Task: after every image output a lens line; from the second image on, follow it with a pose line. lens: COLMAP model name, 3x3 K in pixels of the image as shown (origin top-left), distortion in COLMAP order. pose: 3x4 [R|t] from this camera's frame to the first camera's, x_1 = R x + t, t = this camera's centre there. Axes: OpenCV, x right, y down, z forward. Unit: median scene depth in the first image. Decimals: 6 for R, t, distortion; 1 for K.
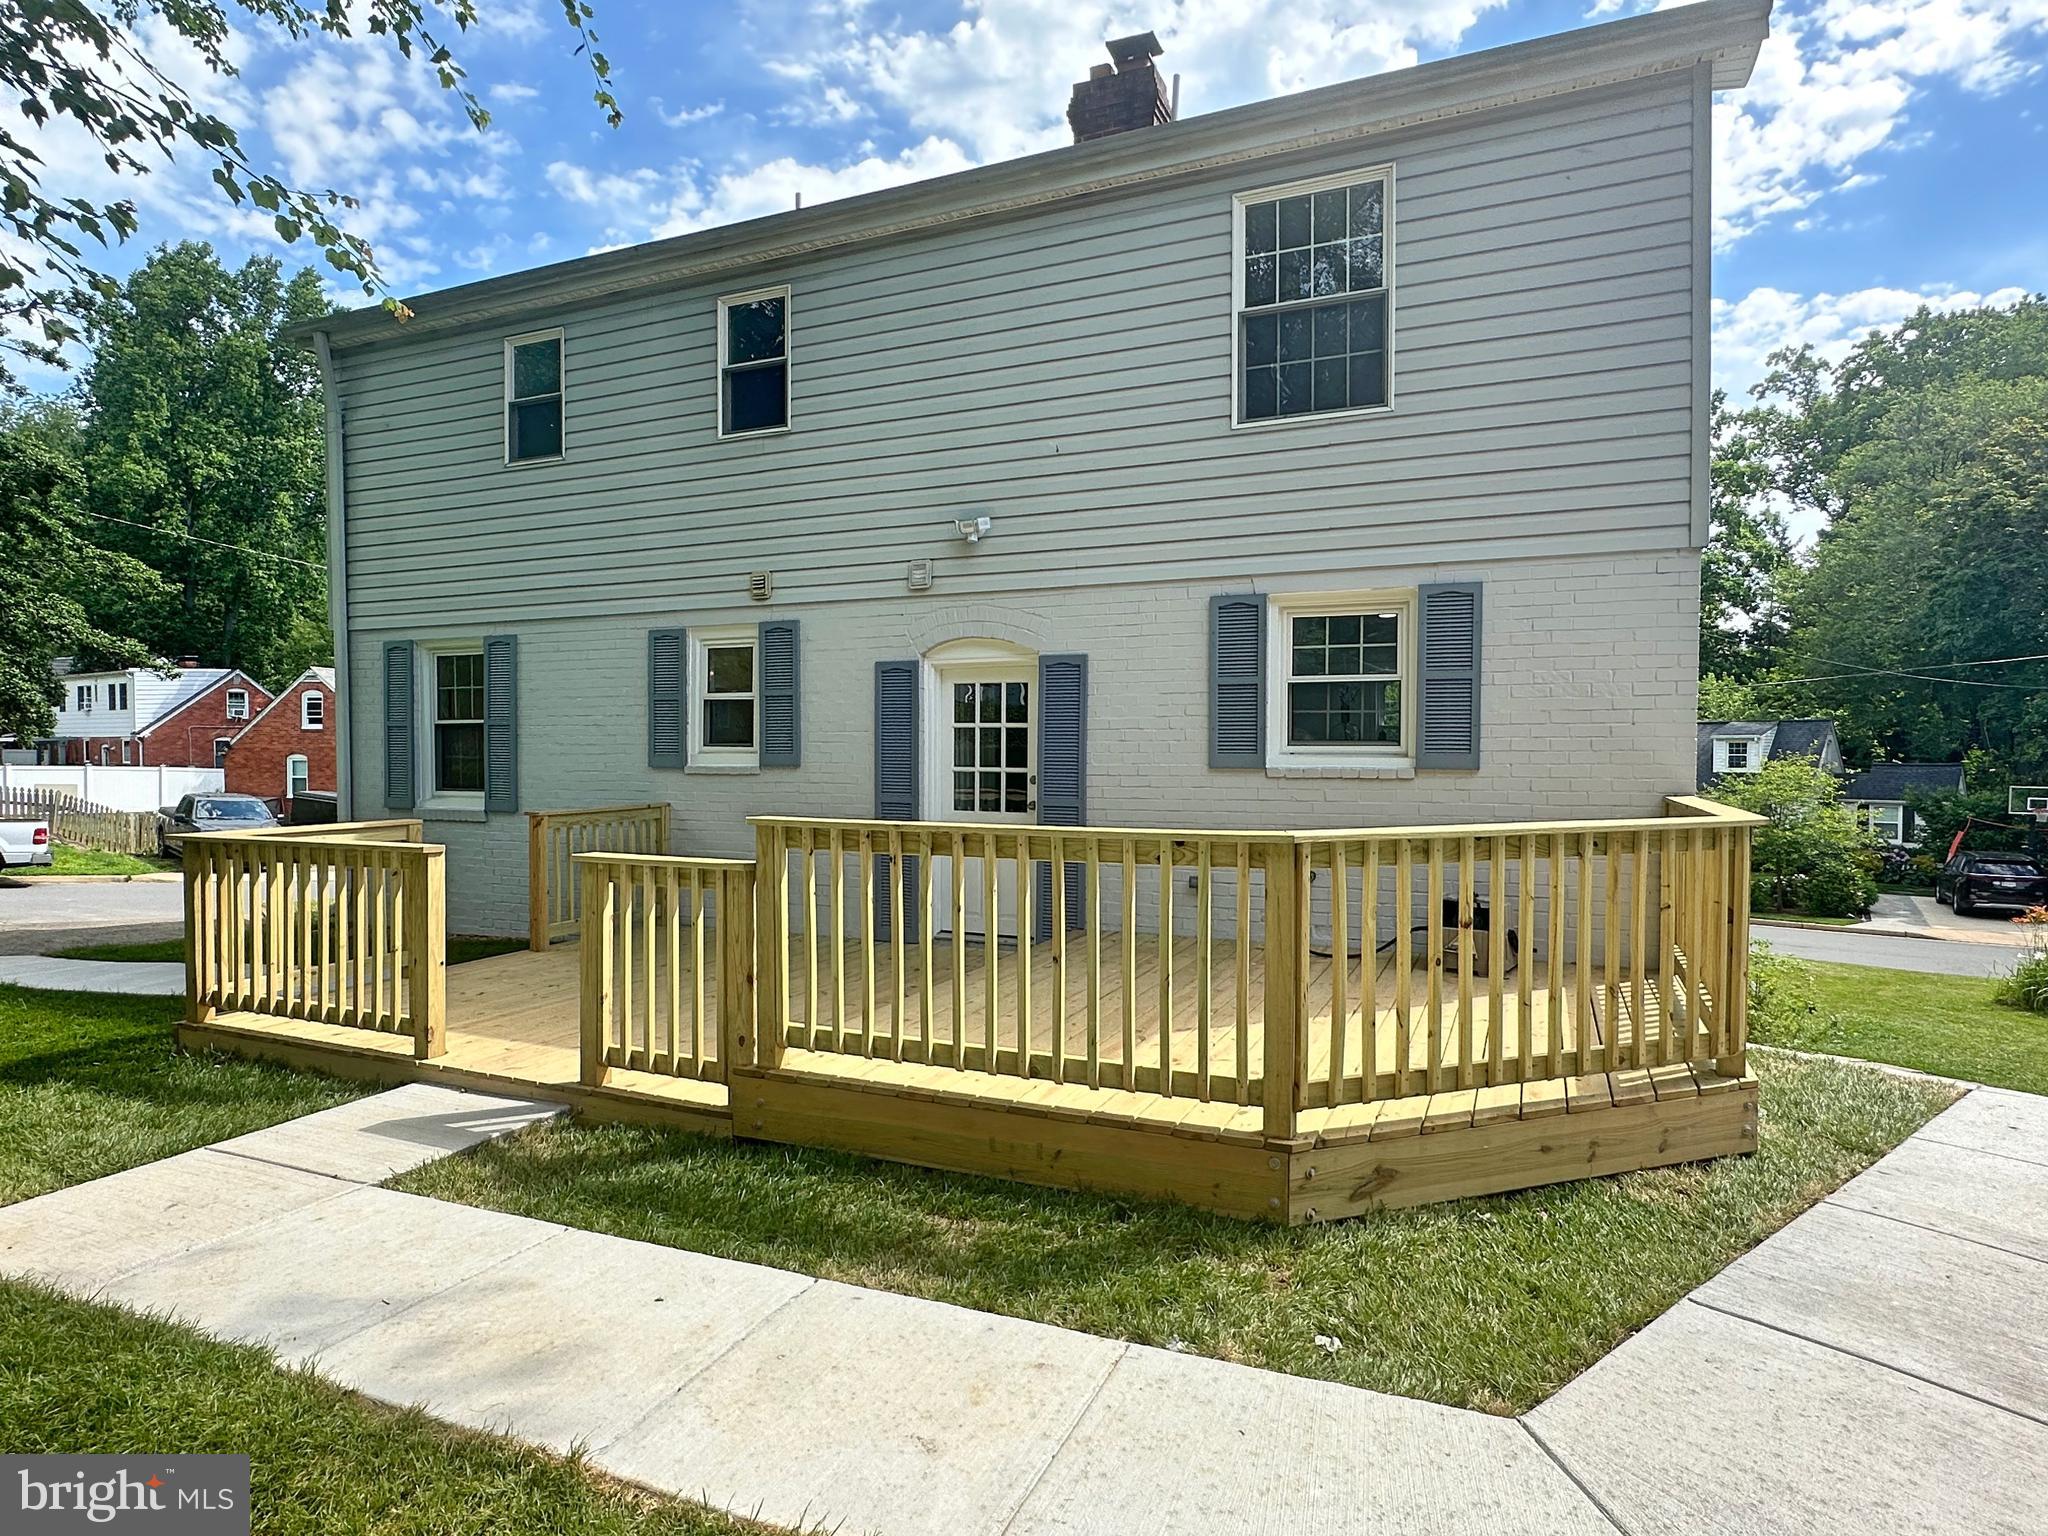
lens RADIAL K [[1134.0, 0, 1024.0], [0, 1134.0, 768.0], [0, 0, 1]] dist [0.000302, -0.001452]
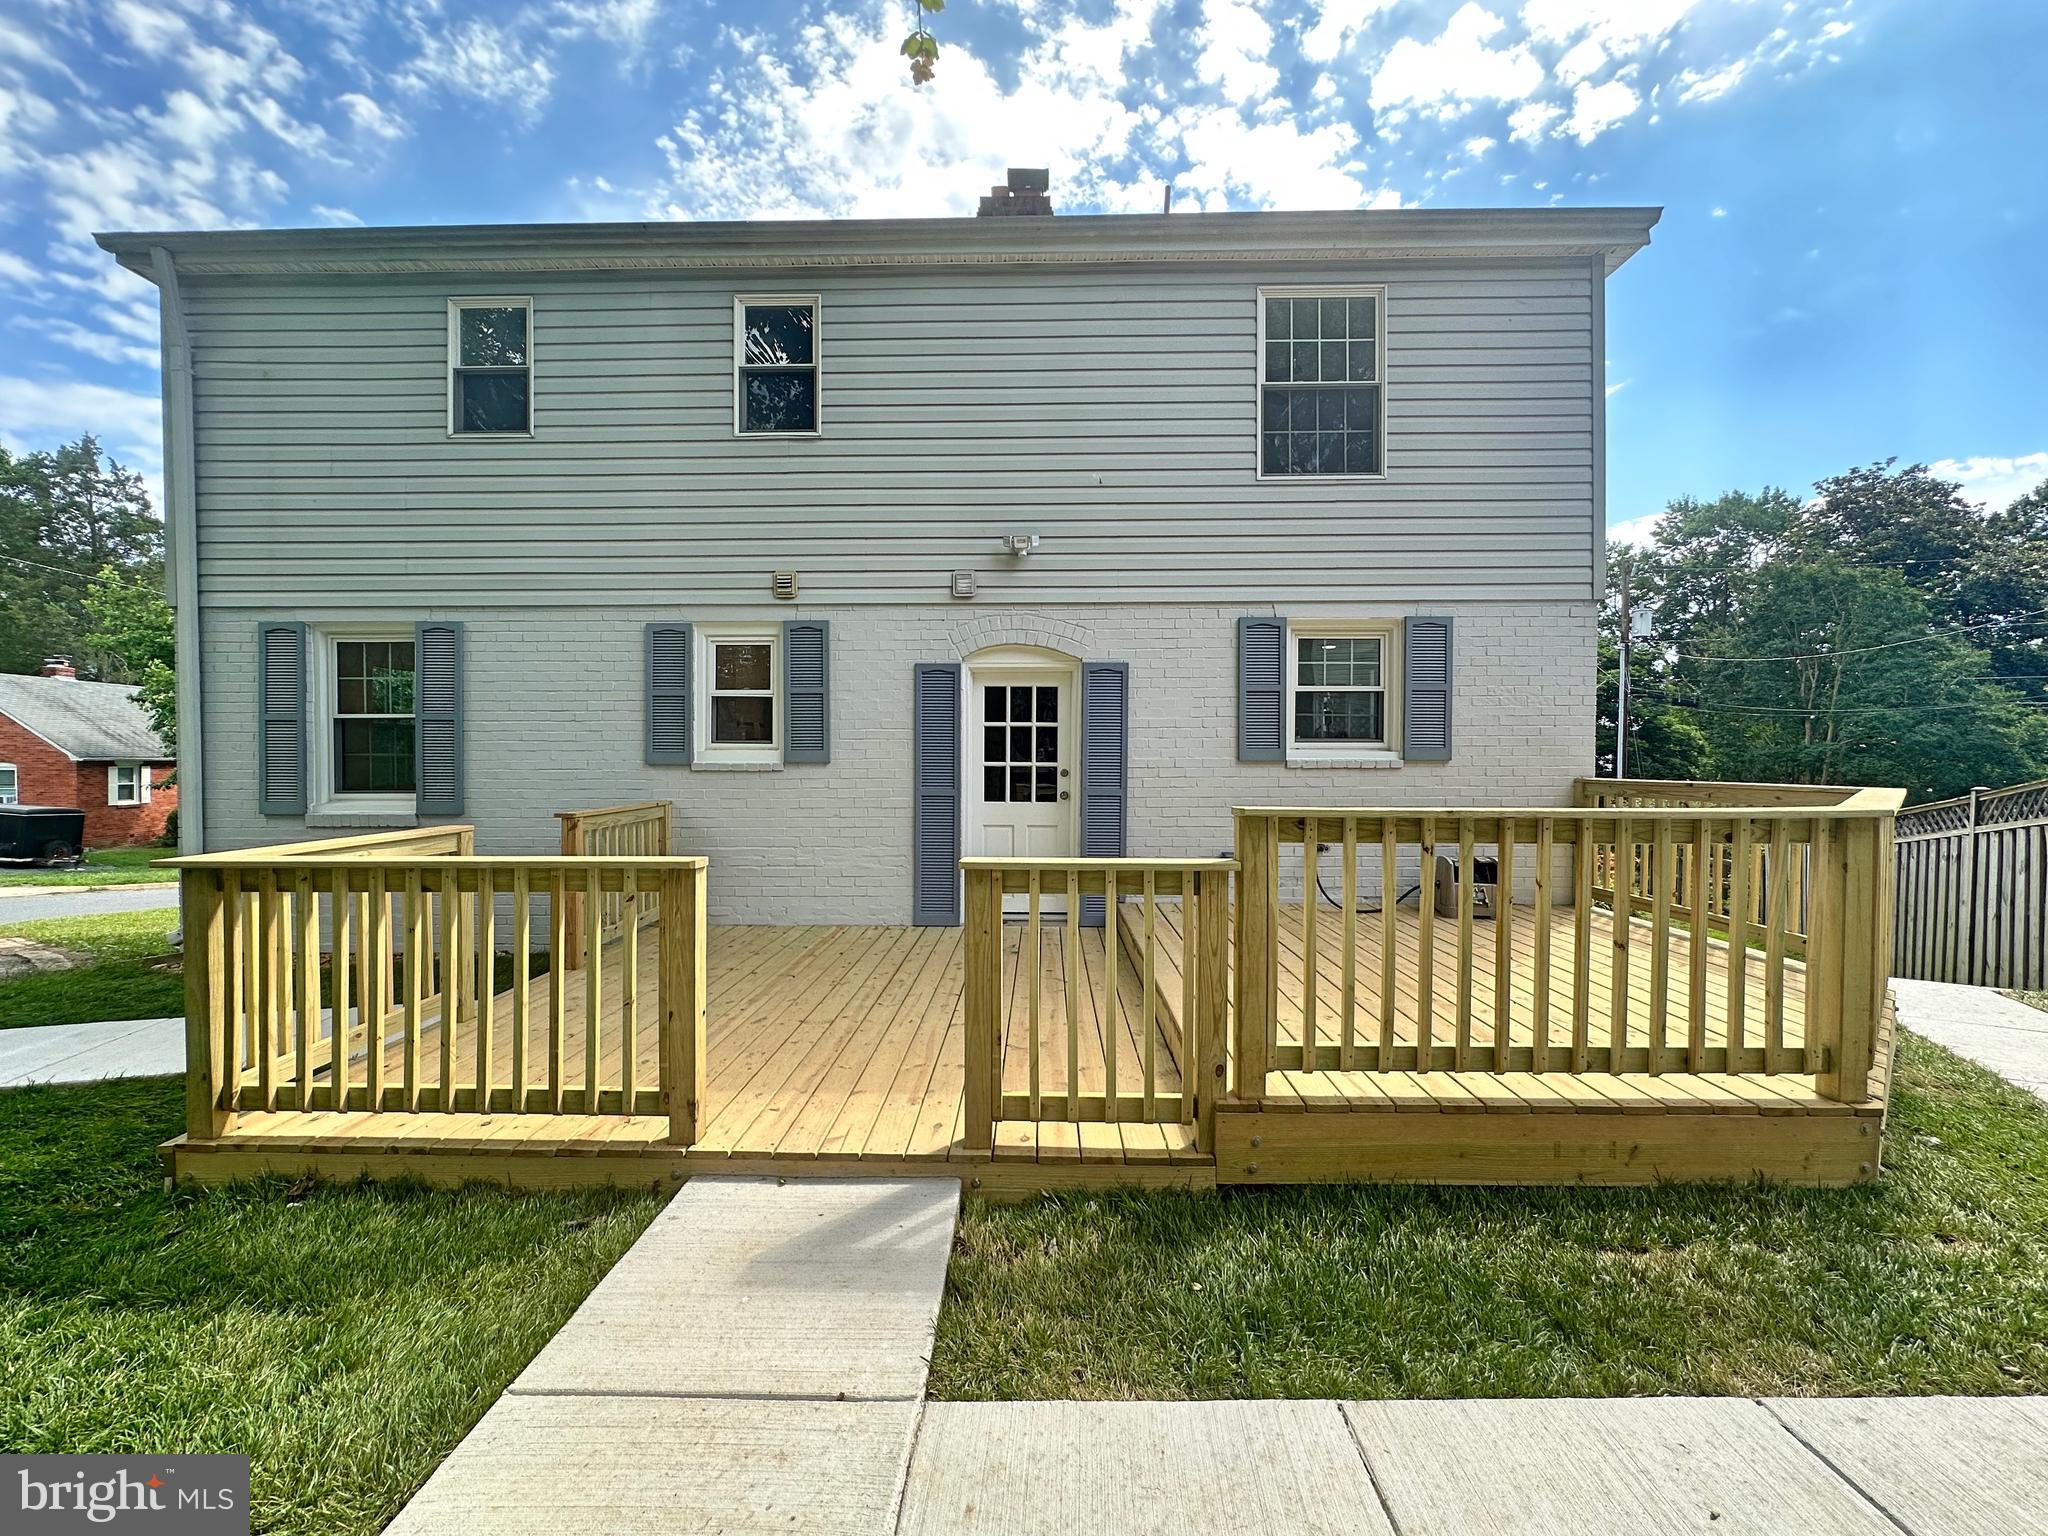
lens RADIAL K [[812.1, 0, 1020.7], [0, 812.1, 762.0], [0, 0, 1]] dist [-0.000978, 0.000361]
pose [[0.924738, -0.003138, 0.380592, -0.338322], [0.007619, 0.999918, -0.010267, 0.007583], [-0.380529, 0.012393, 0.924686, 0.268012]]
